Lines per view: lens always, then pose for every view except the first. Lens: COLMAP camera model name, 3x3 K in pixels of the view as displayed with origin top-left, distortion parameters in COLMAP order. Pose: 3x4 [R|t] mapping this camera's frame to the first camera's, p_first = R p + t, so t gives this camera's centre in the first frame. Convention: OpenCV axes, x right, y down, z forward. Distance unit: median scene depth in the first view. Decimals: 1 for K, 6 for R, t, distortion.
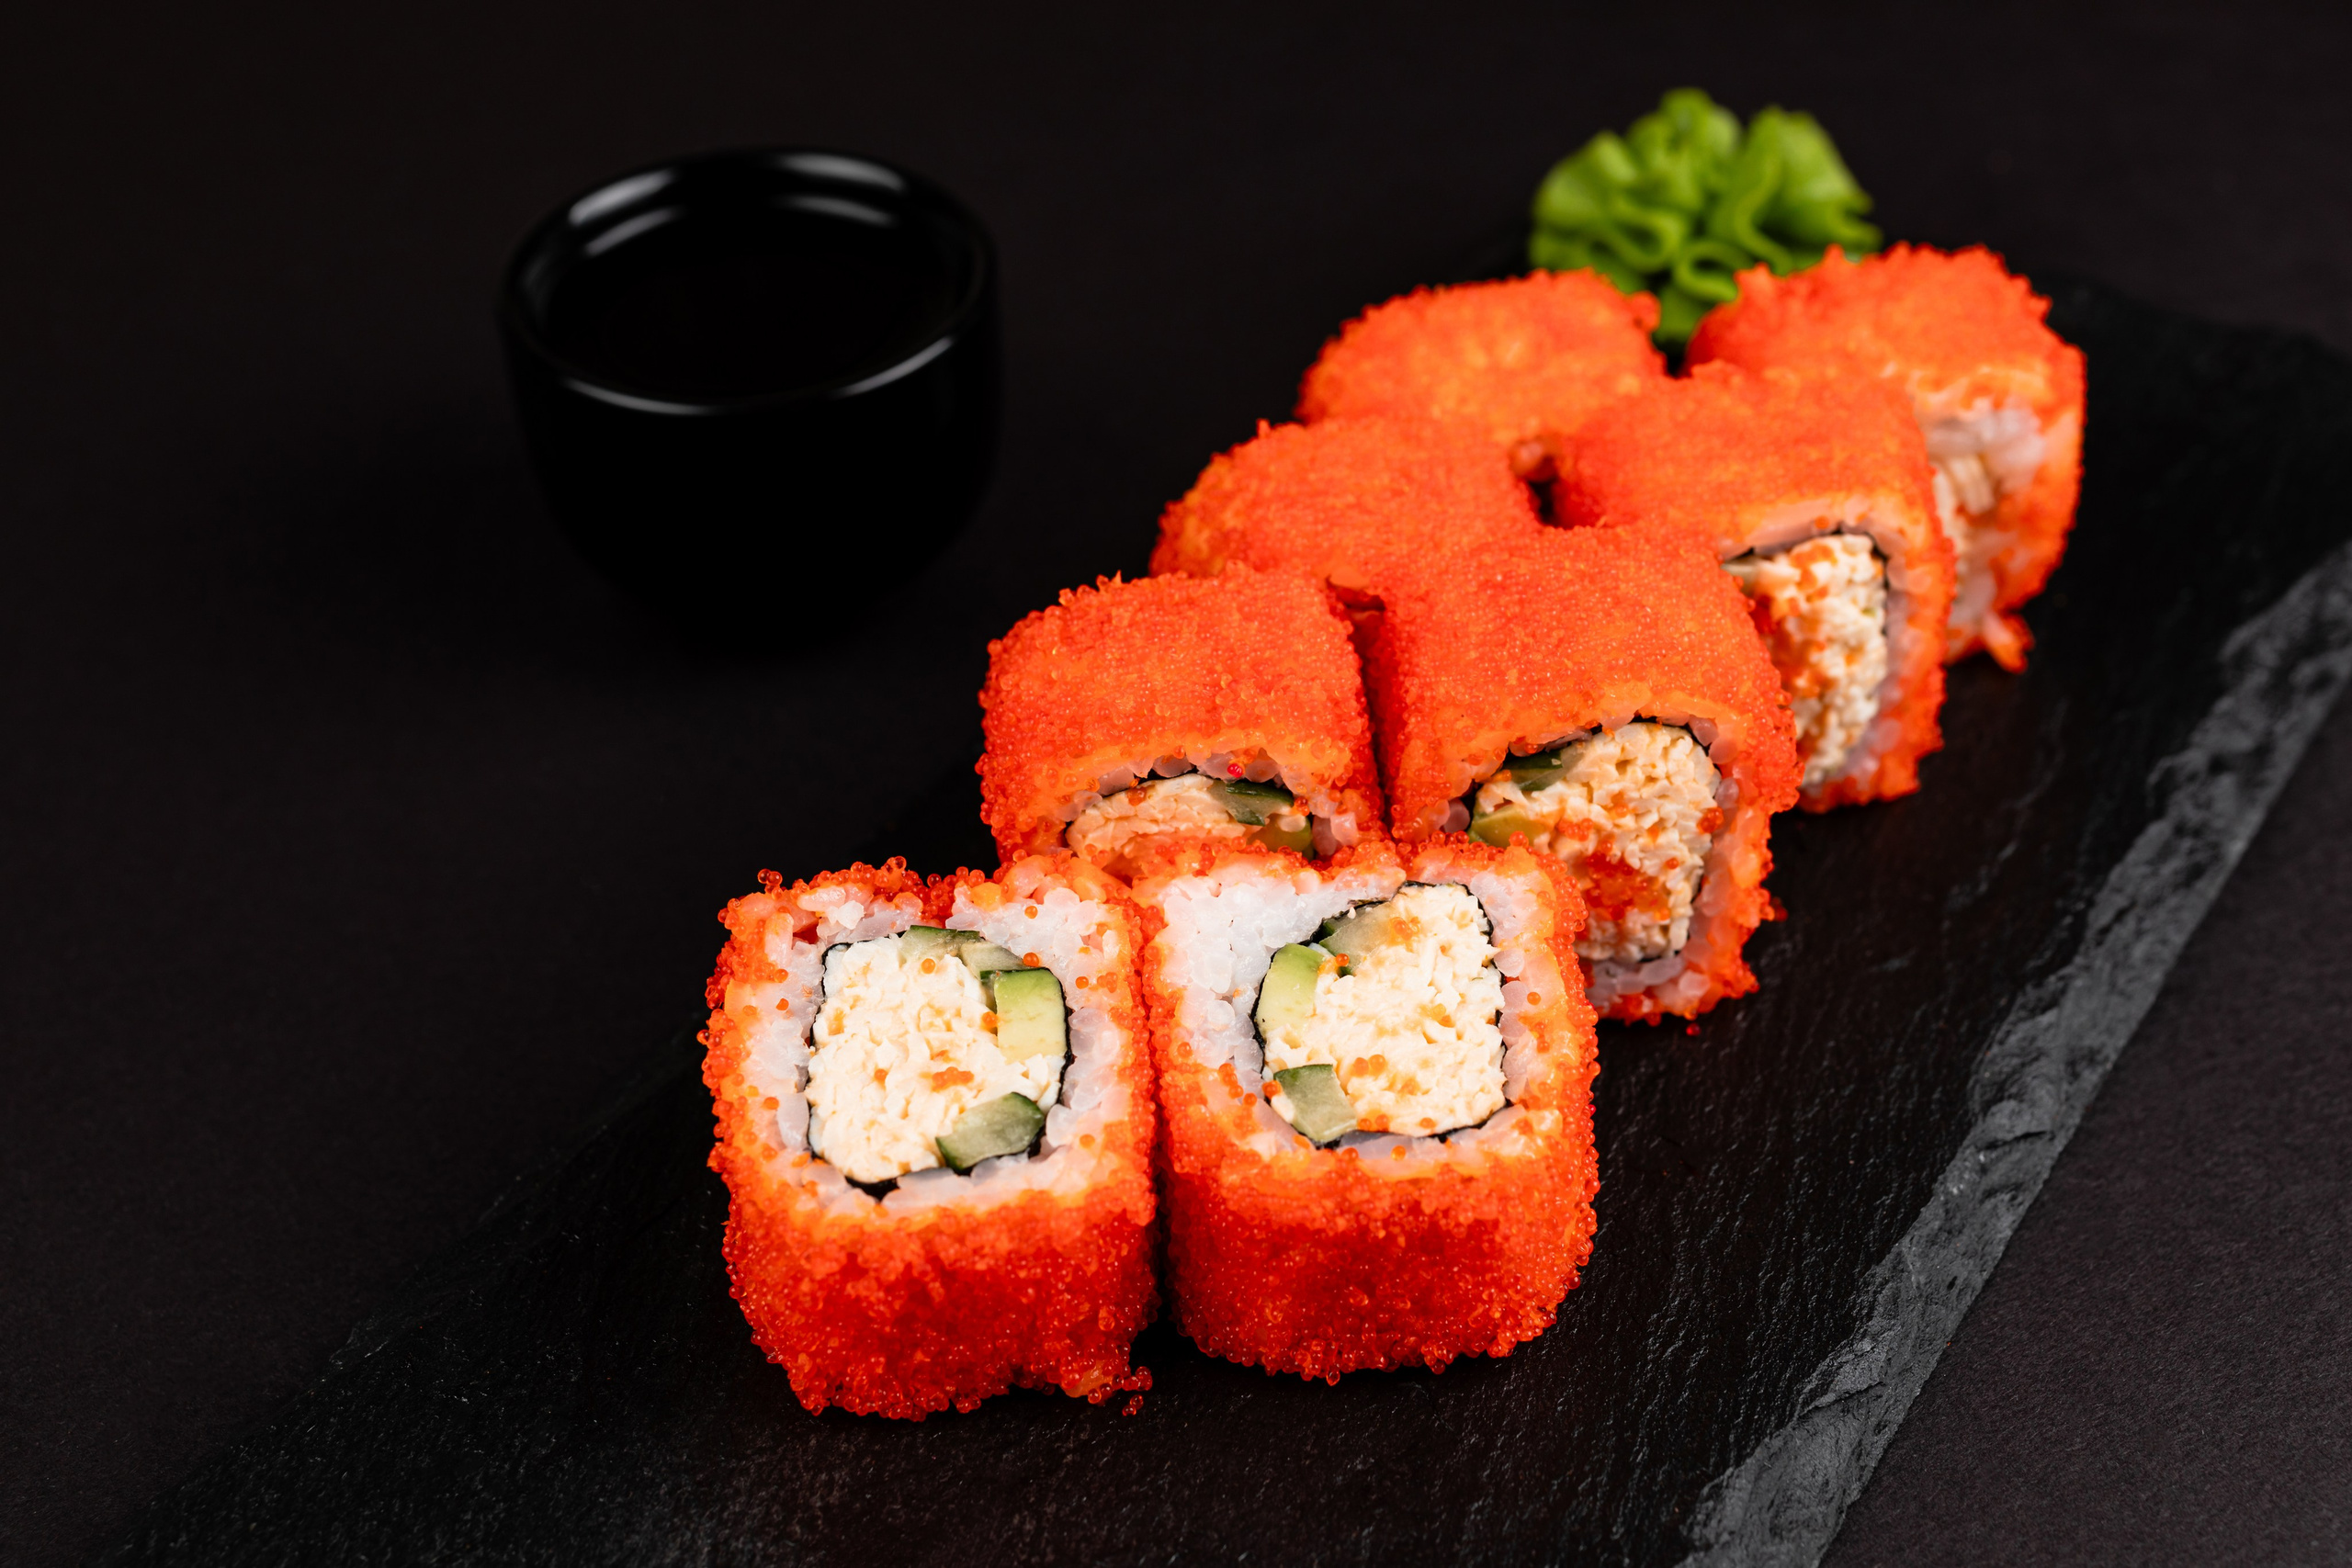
lens RADIAL K [[3466.3, 0, 1171.4], [0, 3466.3, 780.9], [0, 0, 1]] dist [0.147523, 0.000821]
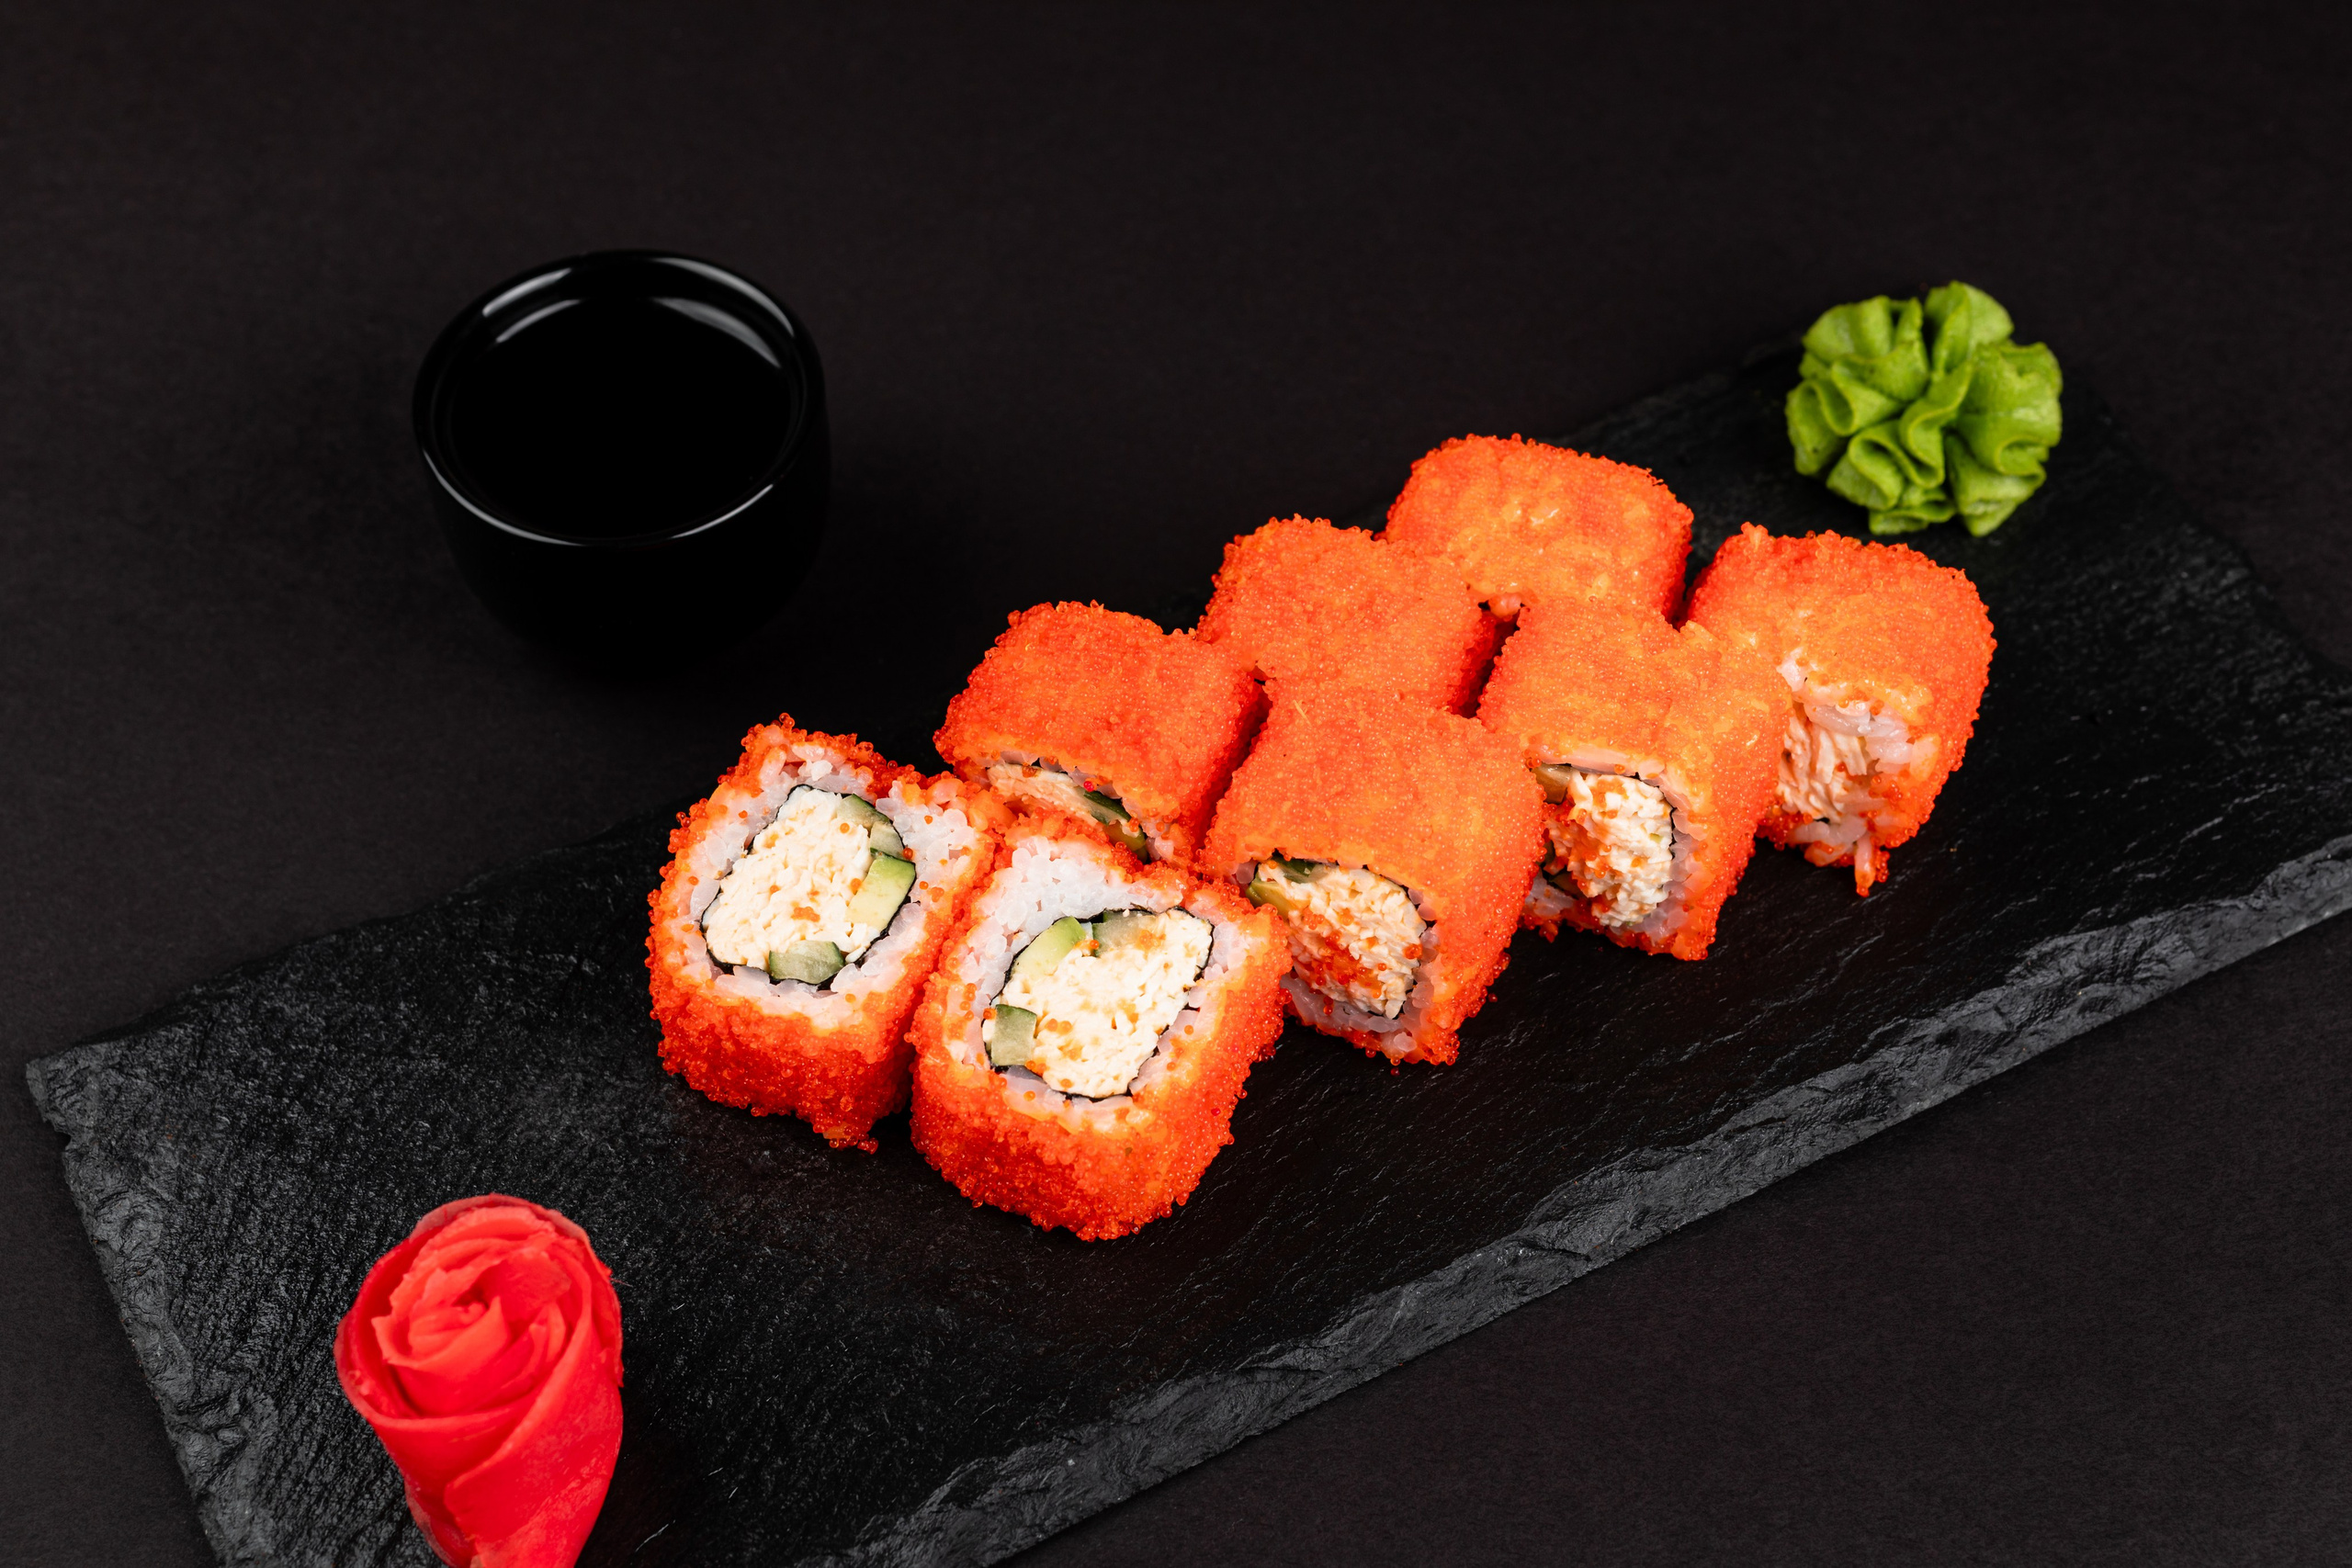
lens RADIAL K [[3677.2, 0, 1178.7], [0, 3677.2, 841.1], [0, 0, 1]] dist [0.136701, 0.080583]
pose [[0.868644, 0.409413, -0.278995, 0.466193], [-0.327197, 0.896915, 0.297465, -0.430006], [0.372022, -0.167105, 0.913058, -0.332624]]
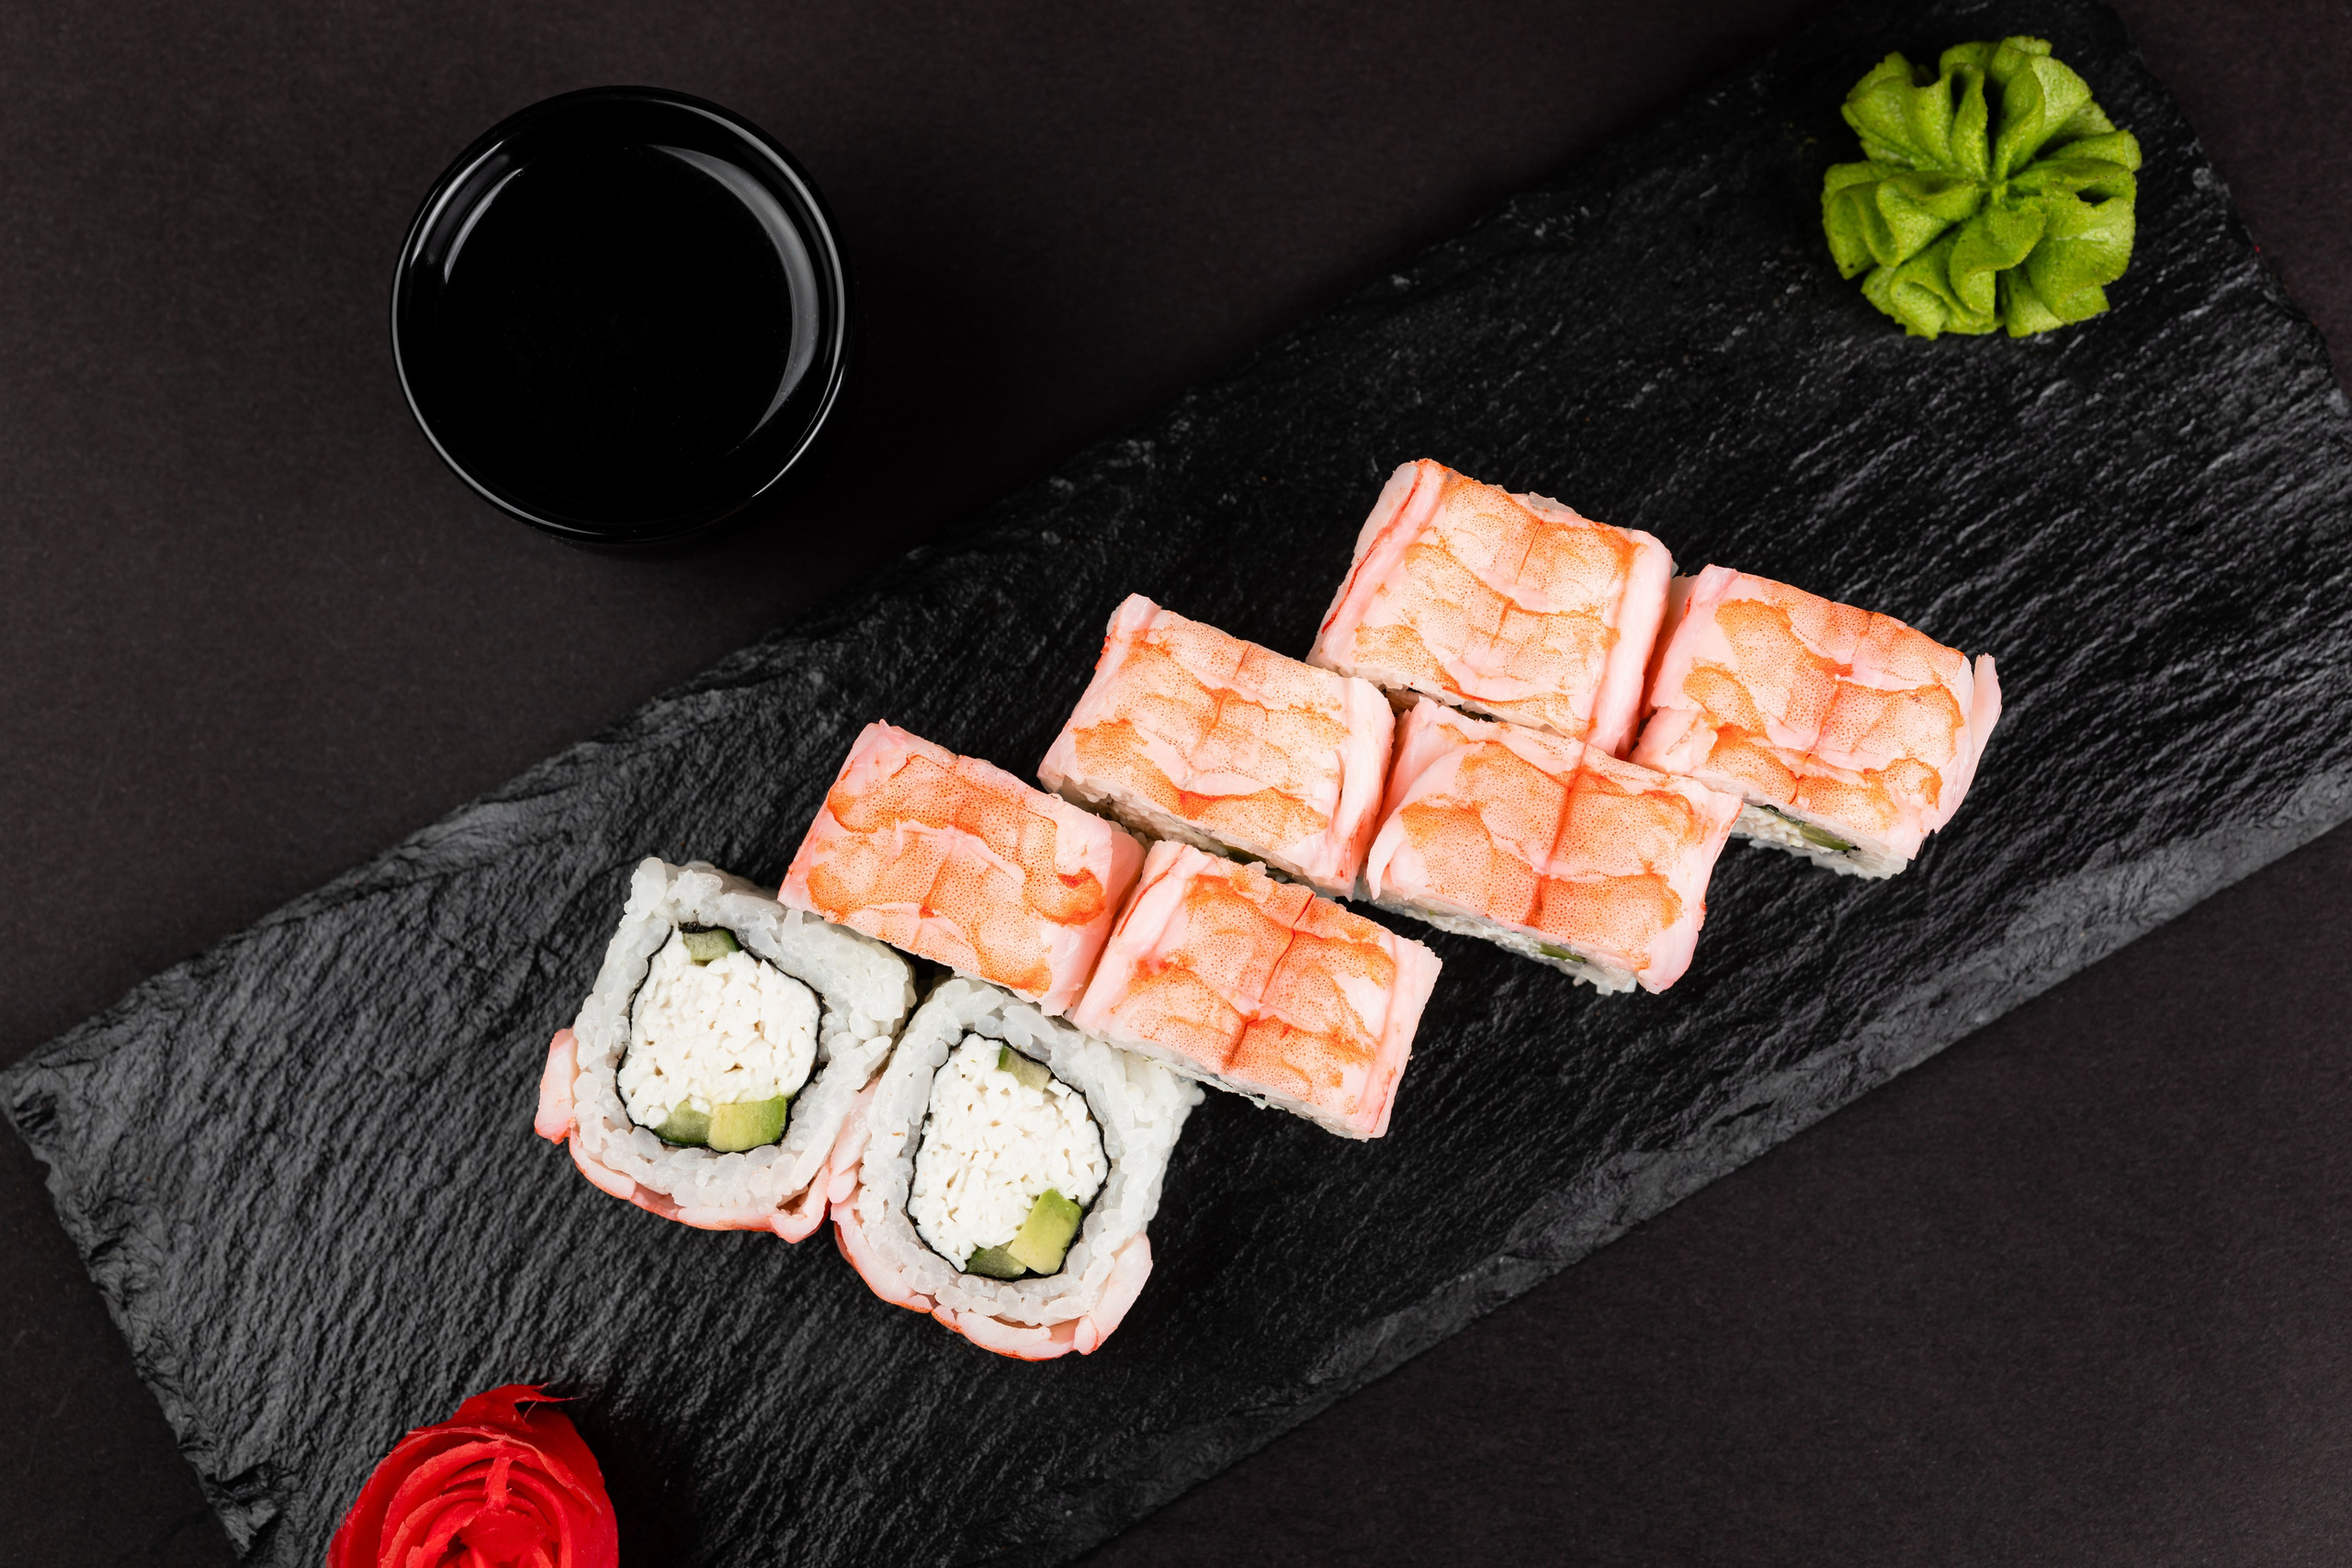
lens RADIAL K [[3325.0, 0, 1170.9], [0, 3325.0, 786.8], [0, 0, 1]] dist [0.143634, -0.006891]
pose [[0.883977, 0.466470, -0.031478, 0.074981], [-0.298995, 0.615799, 0.728968, -0.955371], [0.359426, -0.634979, 0.683824, 0.185079]]
